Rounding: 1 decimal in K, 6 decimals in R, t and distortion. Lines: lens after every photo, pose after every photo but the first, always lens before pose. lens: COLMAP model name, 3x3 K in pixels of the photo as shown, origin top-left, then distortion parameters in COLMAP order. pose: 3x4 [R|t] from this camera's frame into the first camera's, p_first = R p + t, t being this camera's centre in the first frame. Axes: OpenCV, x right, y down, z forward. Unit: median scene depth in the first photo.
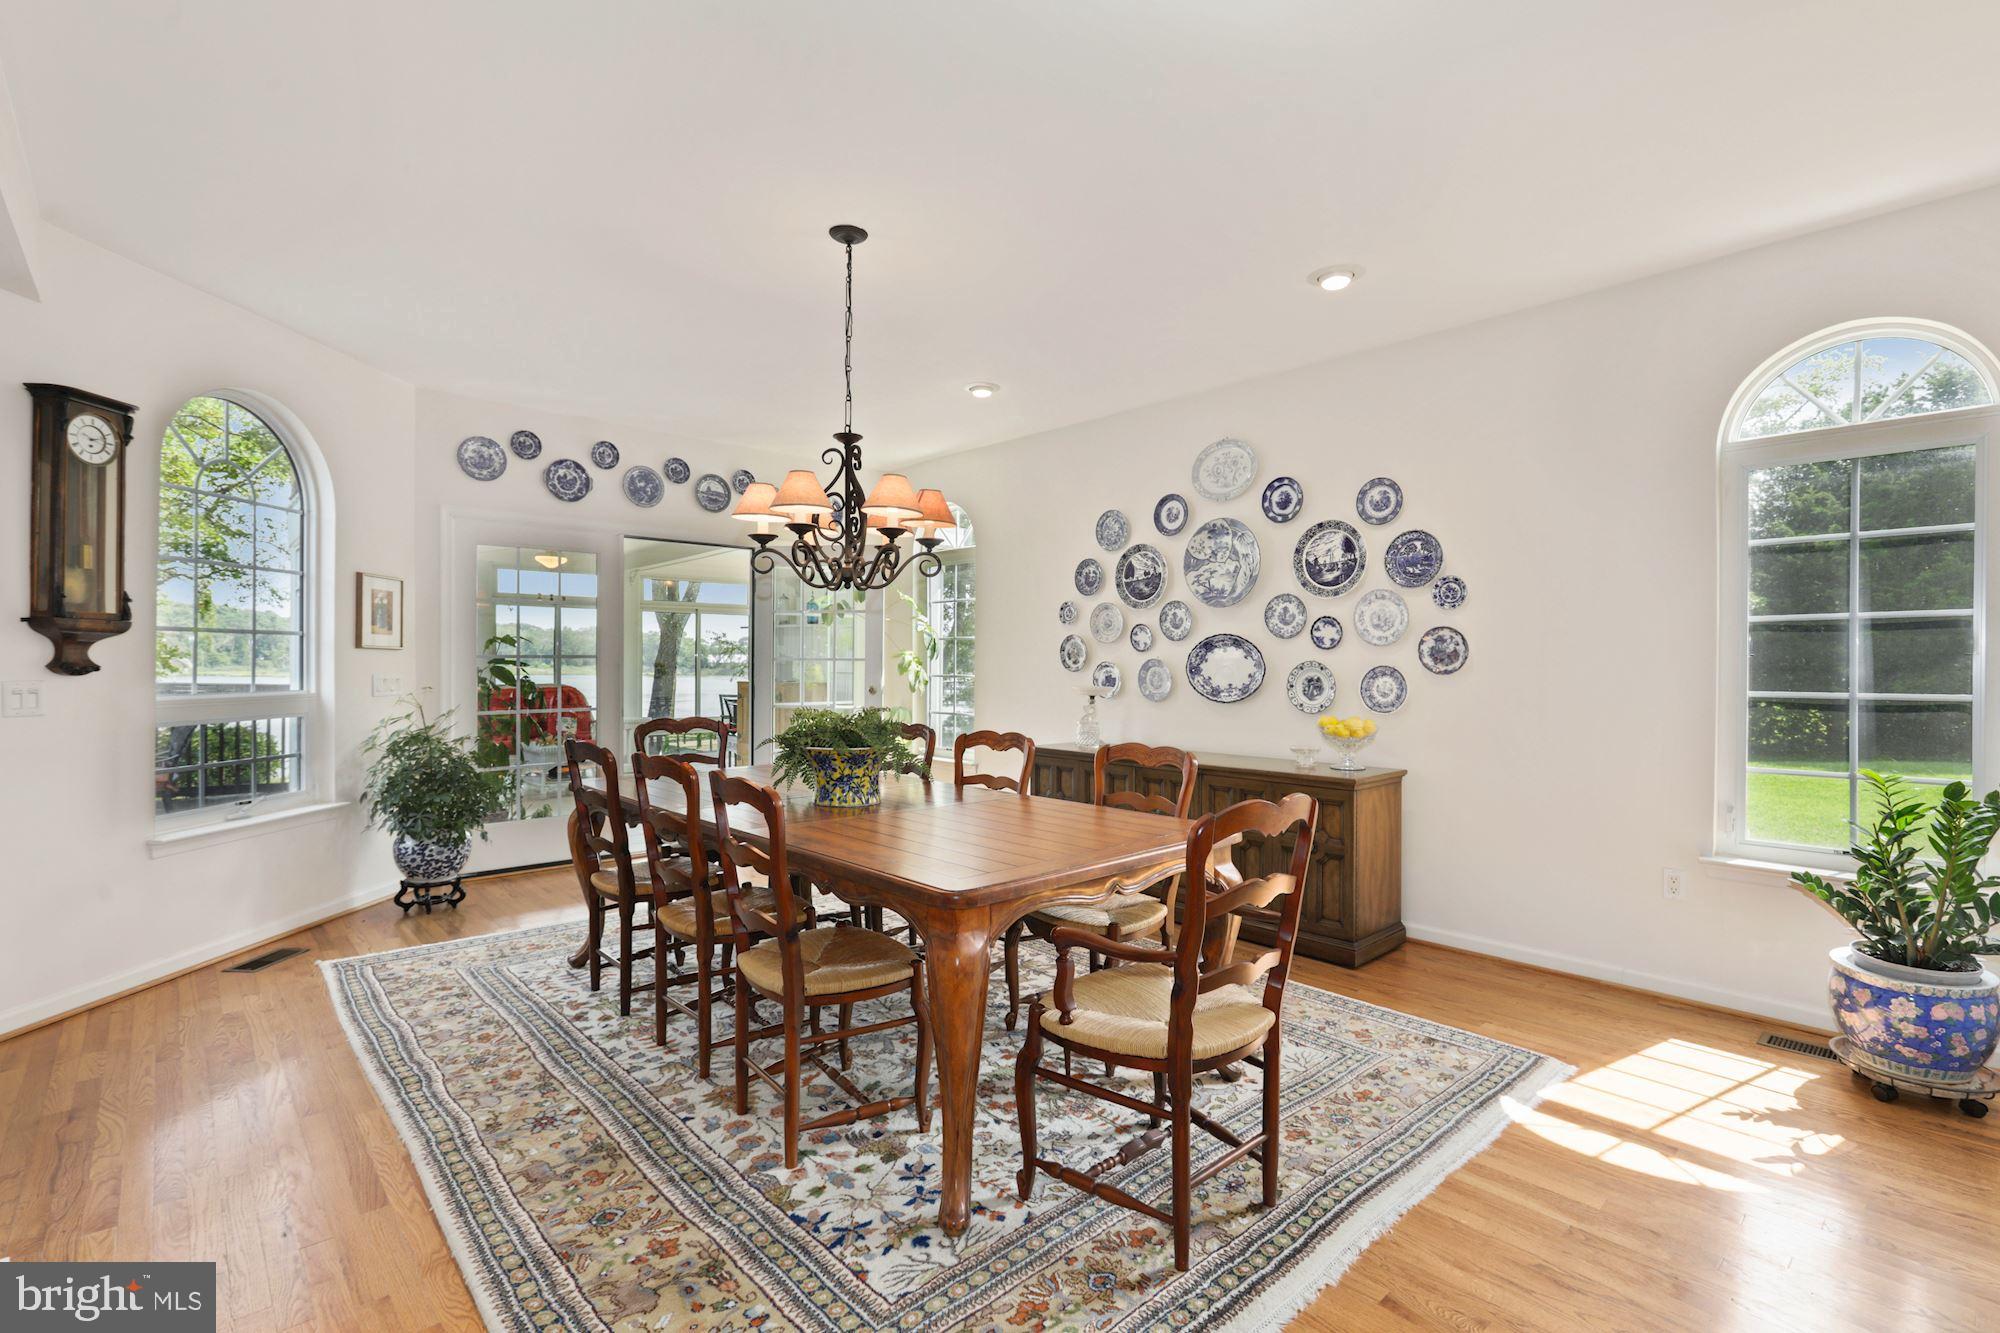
lens RADIAL K [[902.2, 0, 986.9], [0, 902.2, 670.2], [0, 0, 1]] dist [-0.000292, 0.000464]
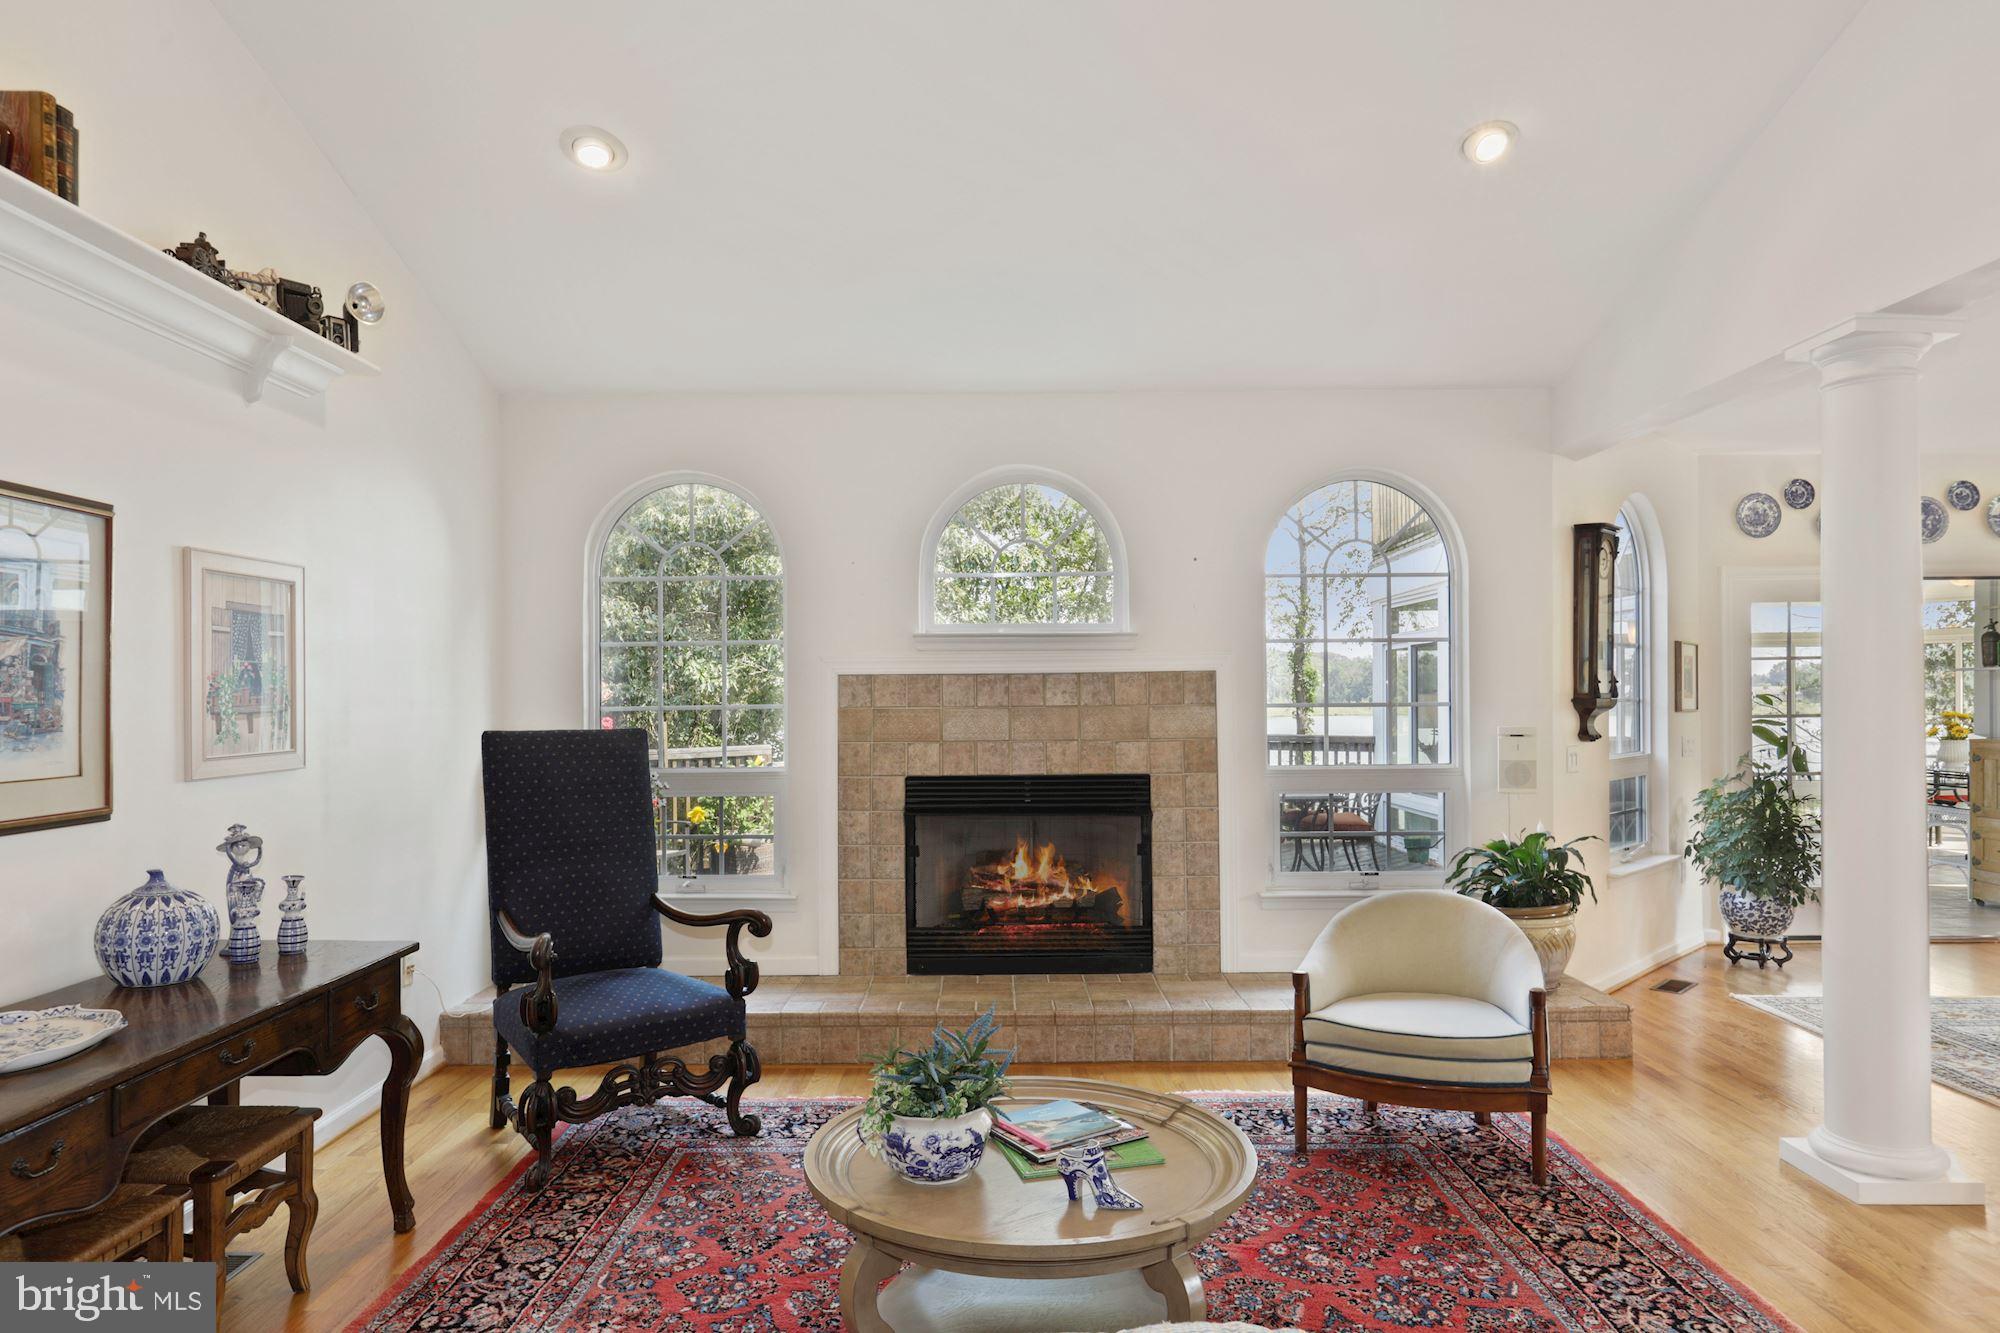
lens RADIAL K [[1221.8, 0, 984.1], [0, 1221.8, 727.4], [0, 0, 1]] dist [0.011228, 0.000973]
pose [[0.745146, 0.005248, -0.666880, -0.321062], [0.005726, 0.999882, 0.014266, -0.030706], [0.666876, -0.014449, 0.745028, -0.603301]]
